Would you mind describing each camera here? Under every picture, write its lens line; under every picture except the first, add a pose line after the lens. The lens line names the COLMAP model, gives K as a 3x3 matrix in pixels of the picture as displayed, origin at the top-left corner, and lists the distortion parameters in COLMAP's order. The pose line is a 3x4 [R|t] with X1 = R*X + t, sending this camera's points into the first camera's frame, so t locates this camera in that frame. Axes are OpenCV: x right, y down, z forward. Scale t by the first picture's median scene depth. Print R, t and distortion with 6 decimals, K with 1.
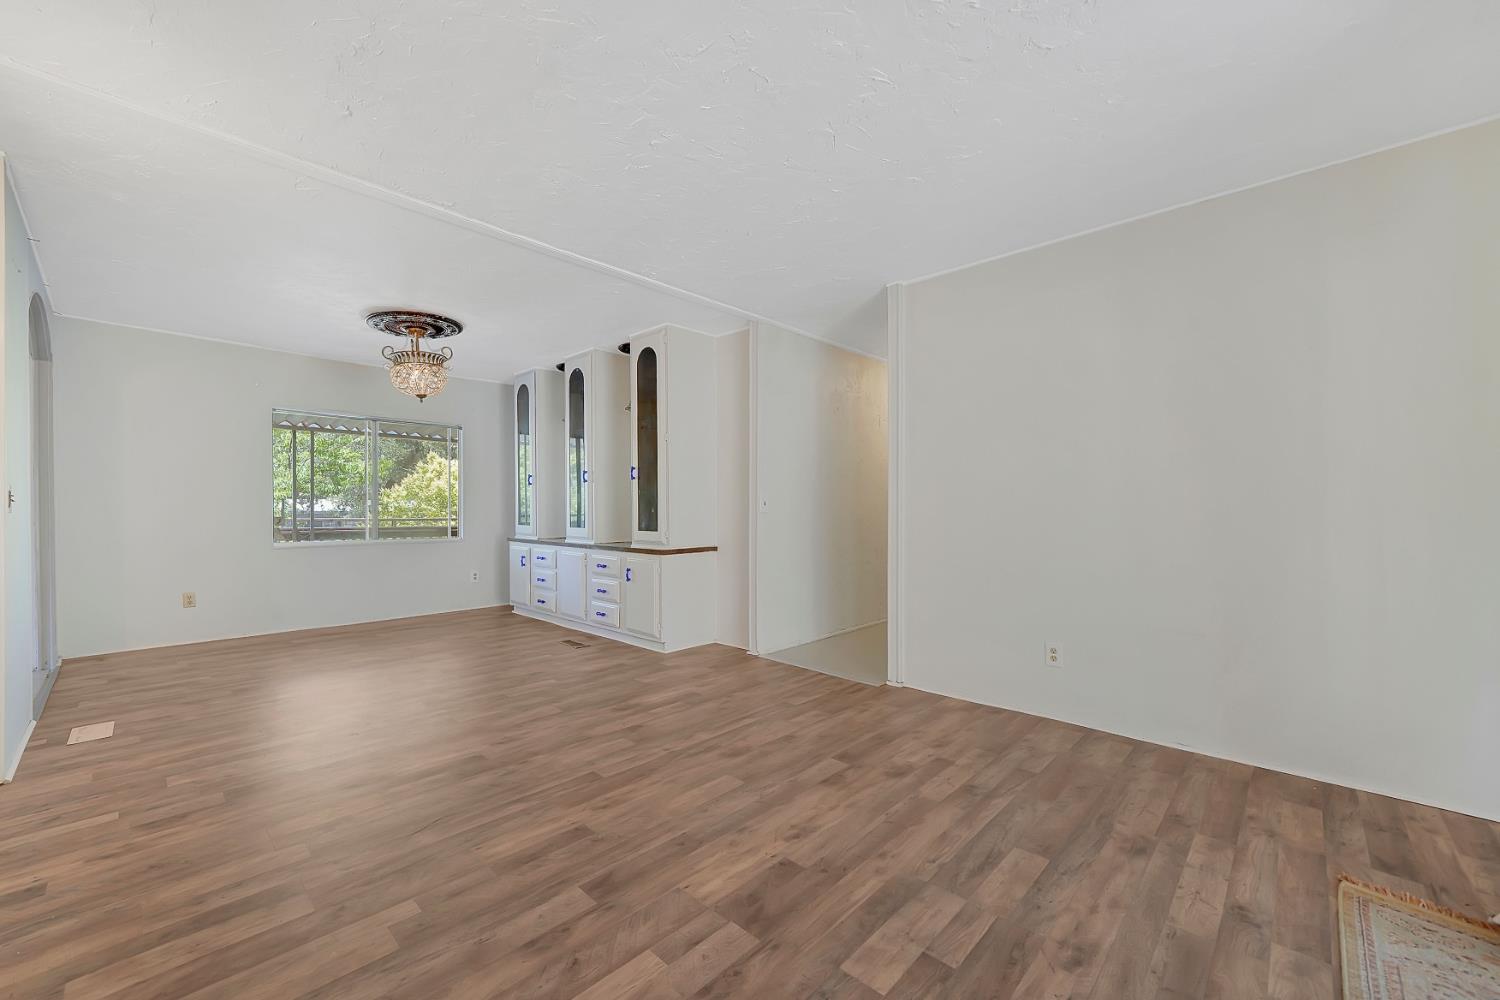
lens RADIAL K [[593.2, 0, 749.1], [0, 593.2, 519.3], [0, 0, 1]] dist [-0.000408, 0.000187]
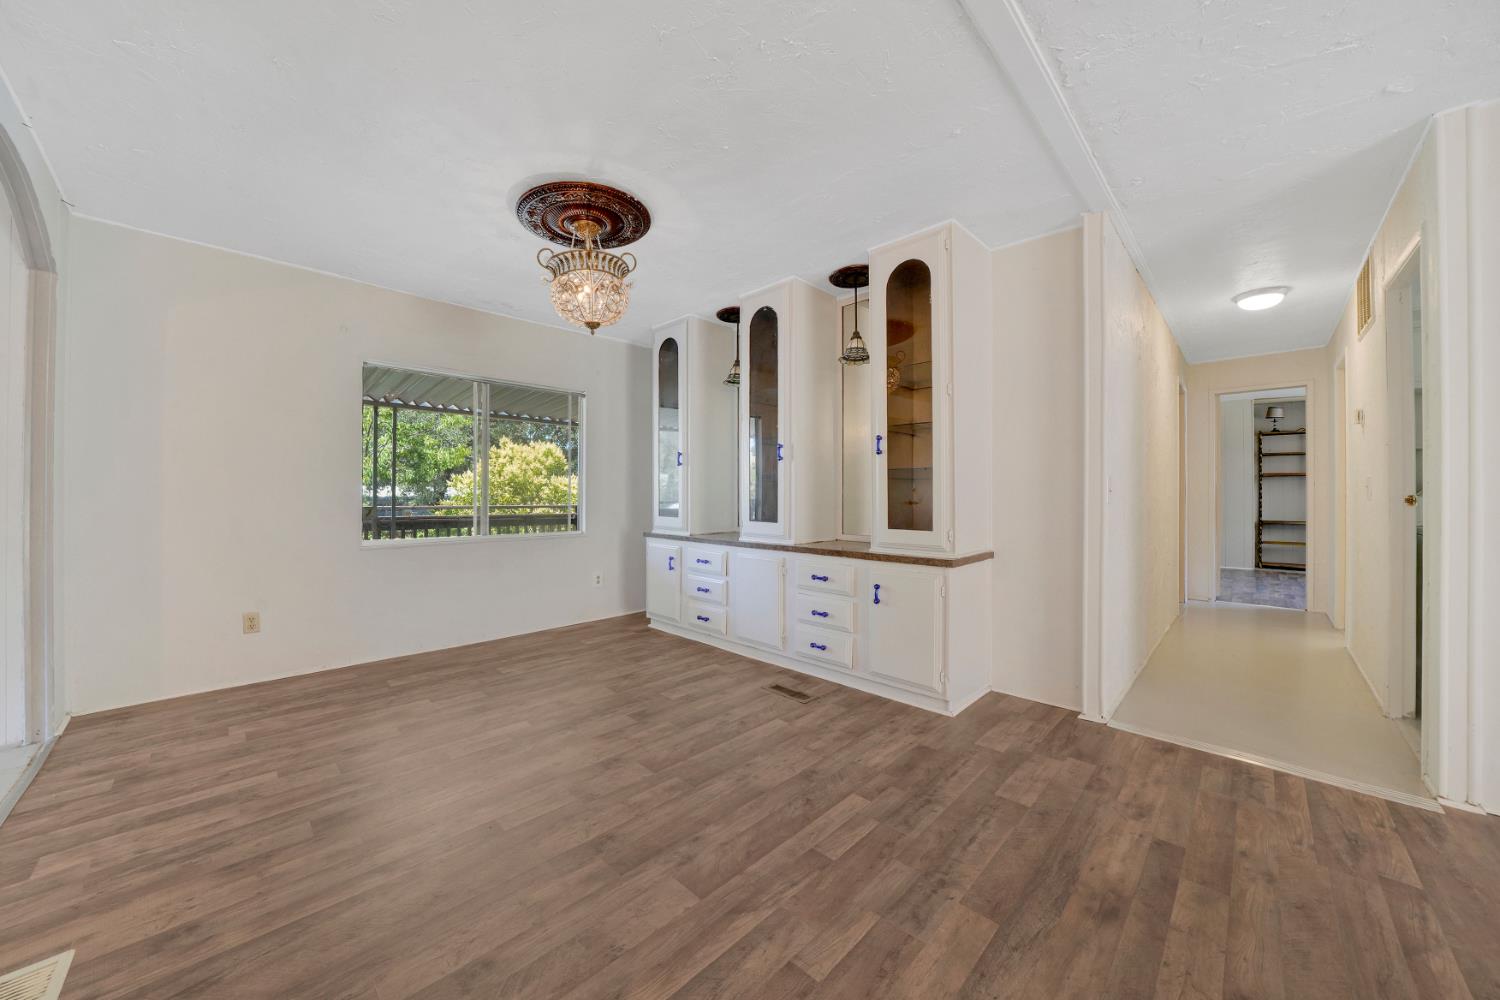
lens RADIAL K [[526.7, 0, 739.9], [0, 526.7, 499.2], [0, 0, 1]] dist [-0.016238, -0.000004]
pose [[0.999792, 0.002741, -0.020227, -0.320752], [-0.002950, 0.999942, -0.010313, -0.007982], [0.020197, 0.010371, 0.999742, 0.360580]]
